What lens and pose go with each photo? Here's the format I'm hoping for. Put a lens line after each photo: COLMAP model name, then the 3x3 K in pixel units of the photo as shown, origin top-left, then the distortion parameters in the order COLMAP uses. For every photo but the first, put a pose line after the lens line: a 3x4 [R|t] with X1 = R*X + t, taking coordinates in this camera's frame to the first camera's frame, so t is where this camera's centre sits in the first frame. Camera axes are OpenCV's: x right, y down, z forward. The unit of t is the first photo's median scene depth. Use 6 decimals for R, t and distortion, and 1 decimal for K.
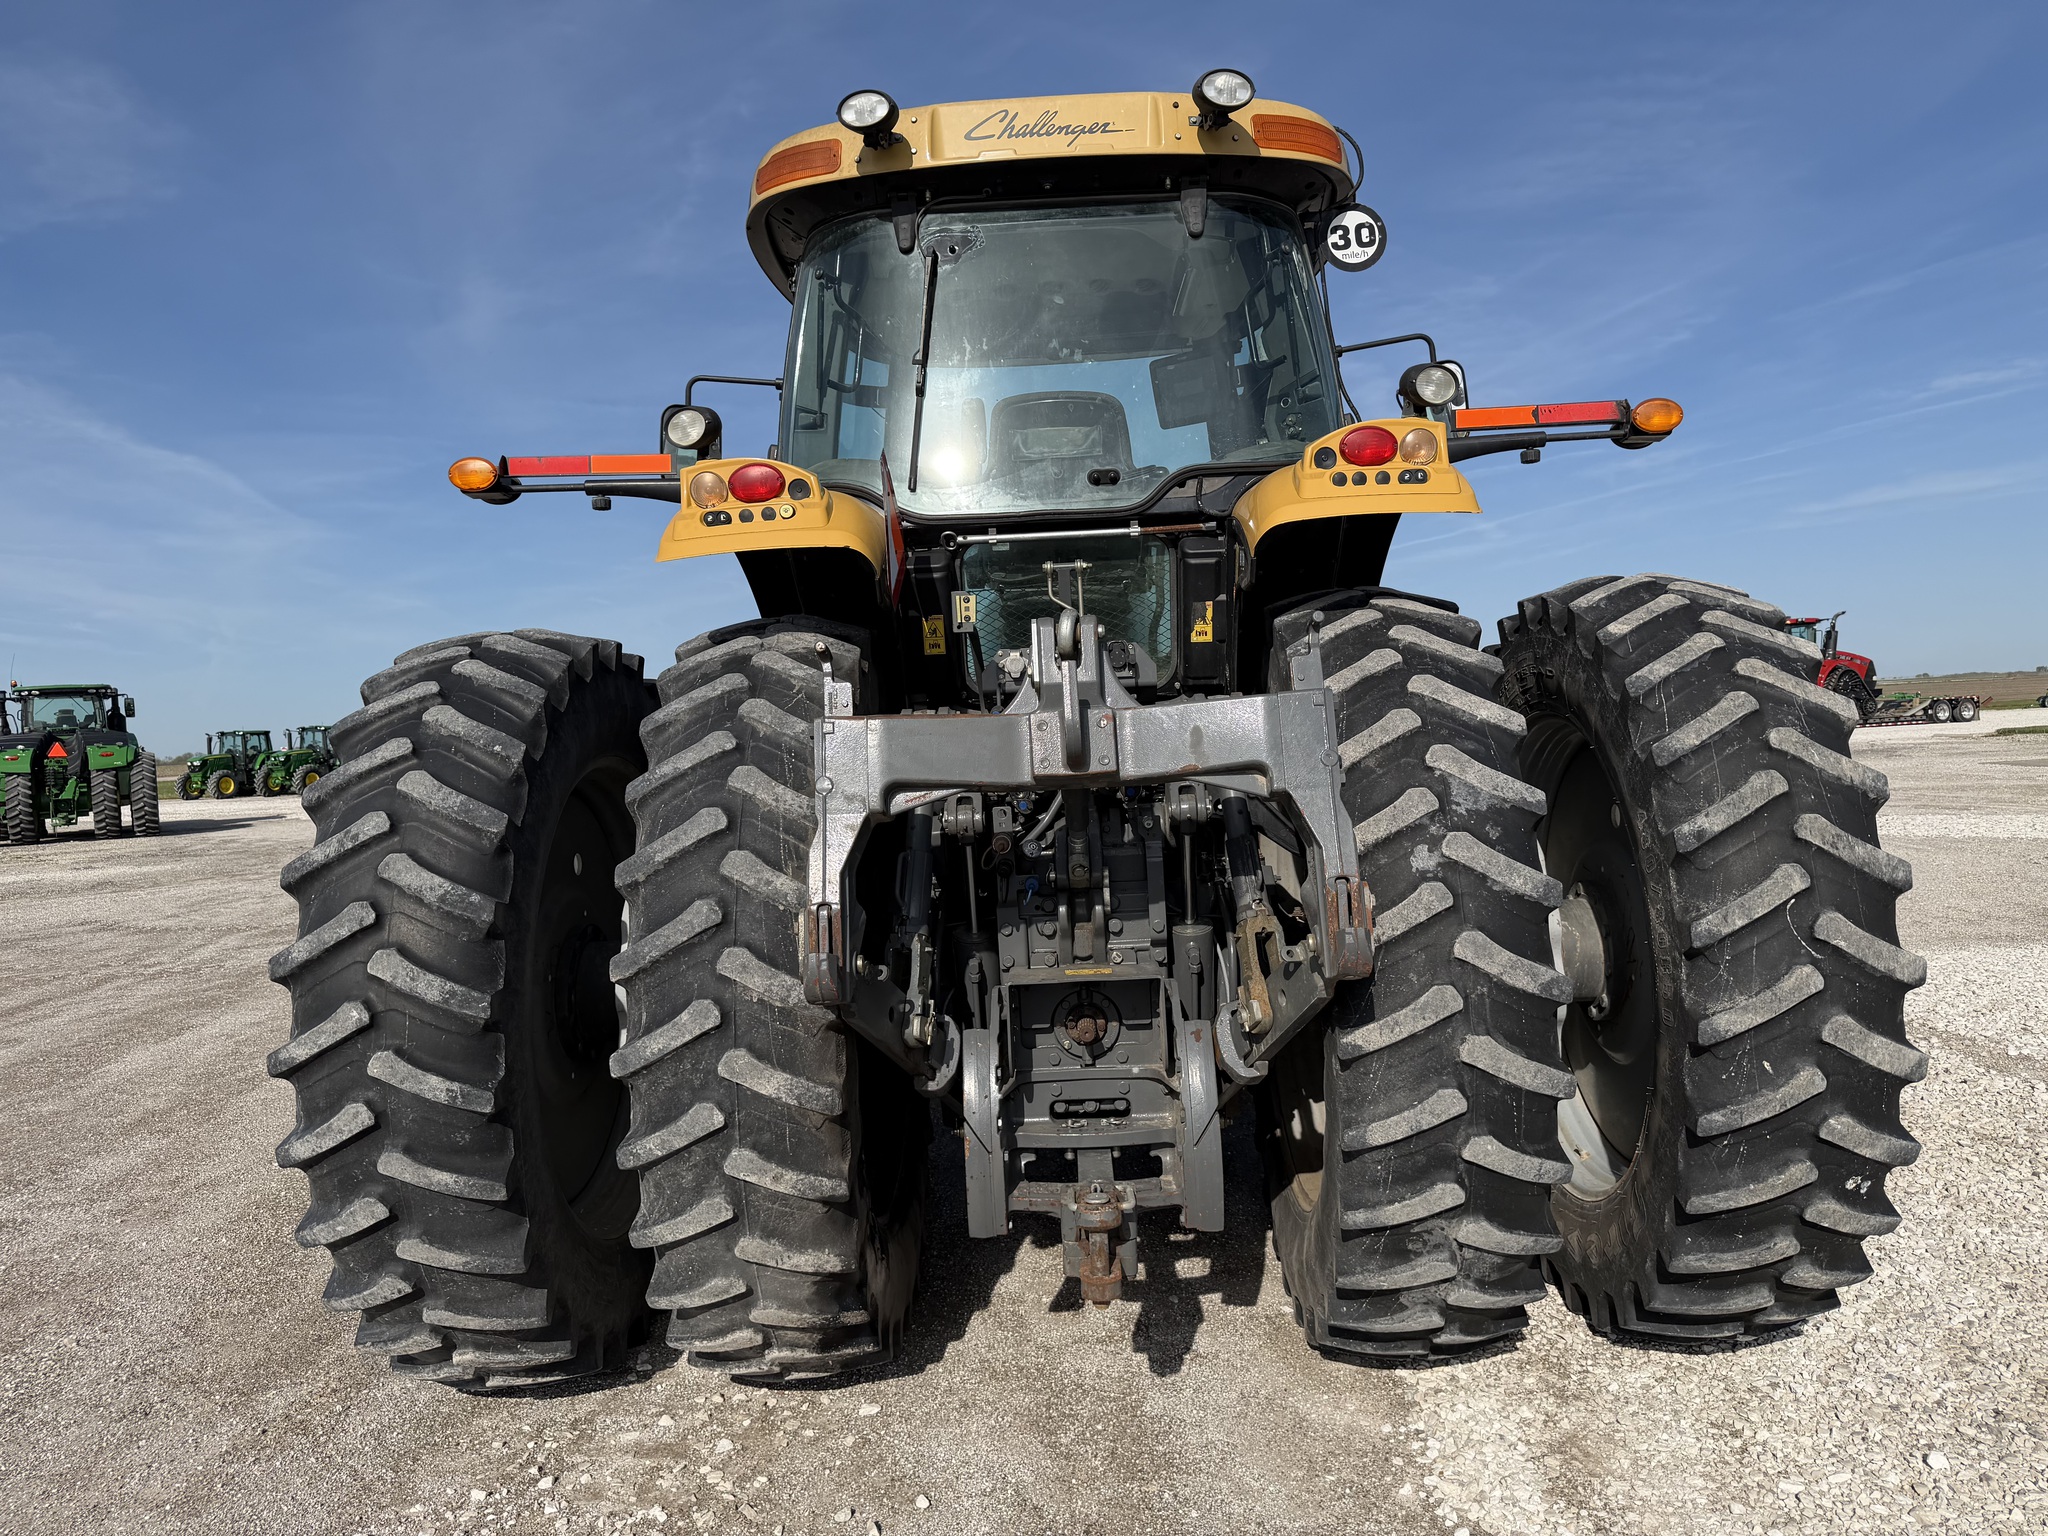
lens RADIAL K [[1398.7, 0, 1025.8], [0, 1398.7, 741.7], [0, 0, 1]] dist [0.134327, -0.226824]
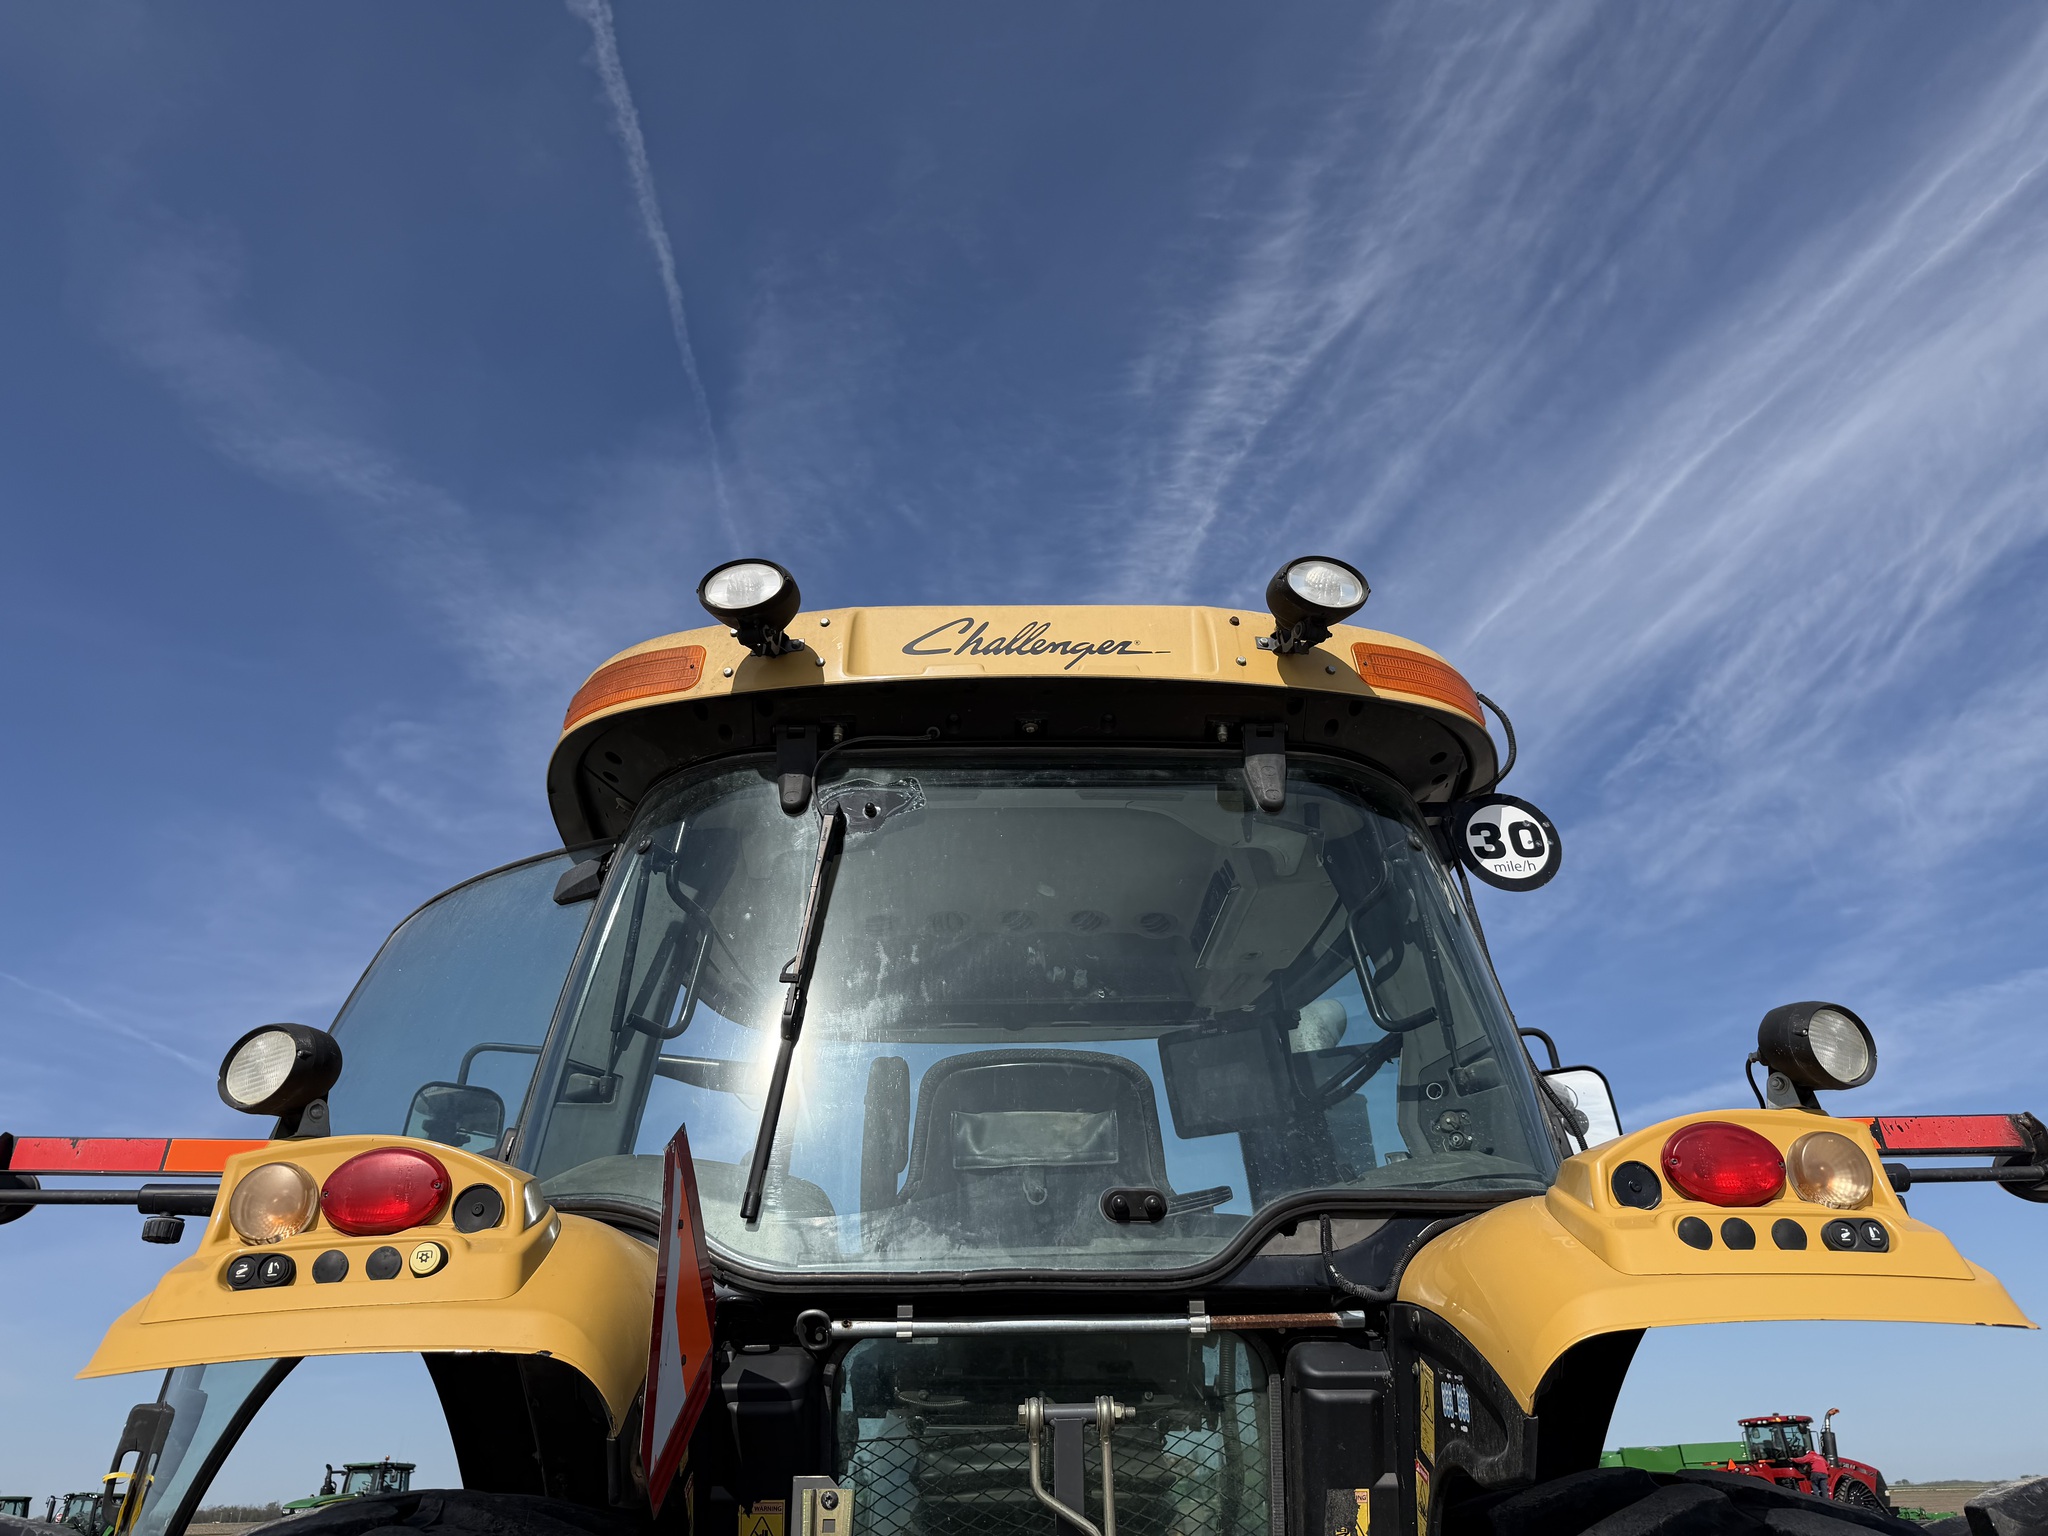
lens RADIAL K [[1483.7, 0, 1008.8], [0, 1483.7, 763.4], [0, 0, 1]] dist [0.101185, -0.152556]
pose [[0.998551, 0.046900, 0.026376, -0.011191], [-0.029304, 0.885122, -0.464436, -0.077109], [-0.045128, 0.462990, 0.885214, 0.446550]]
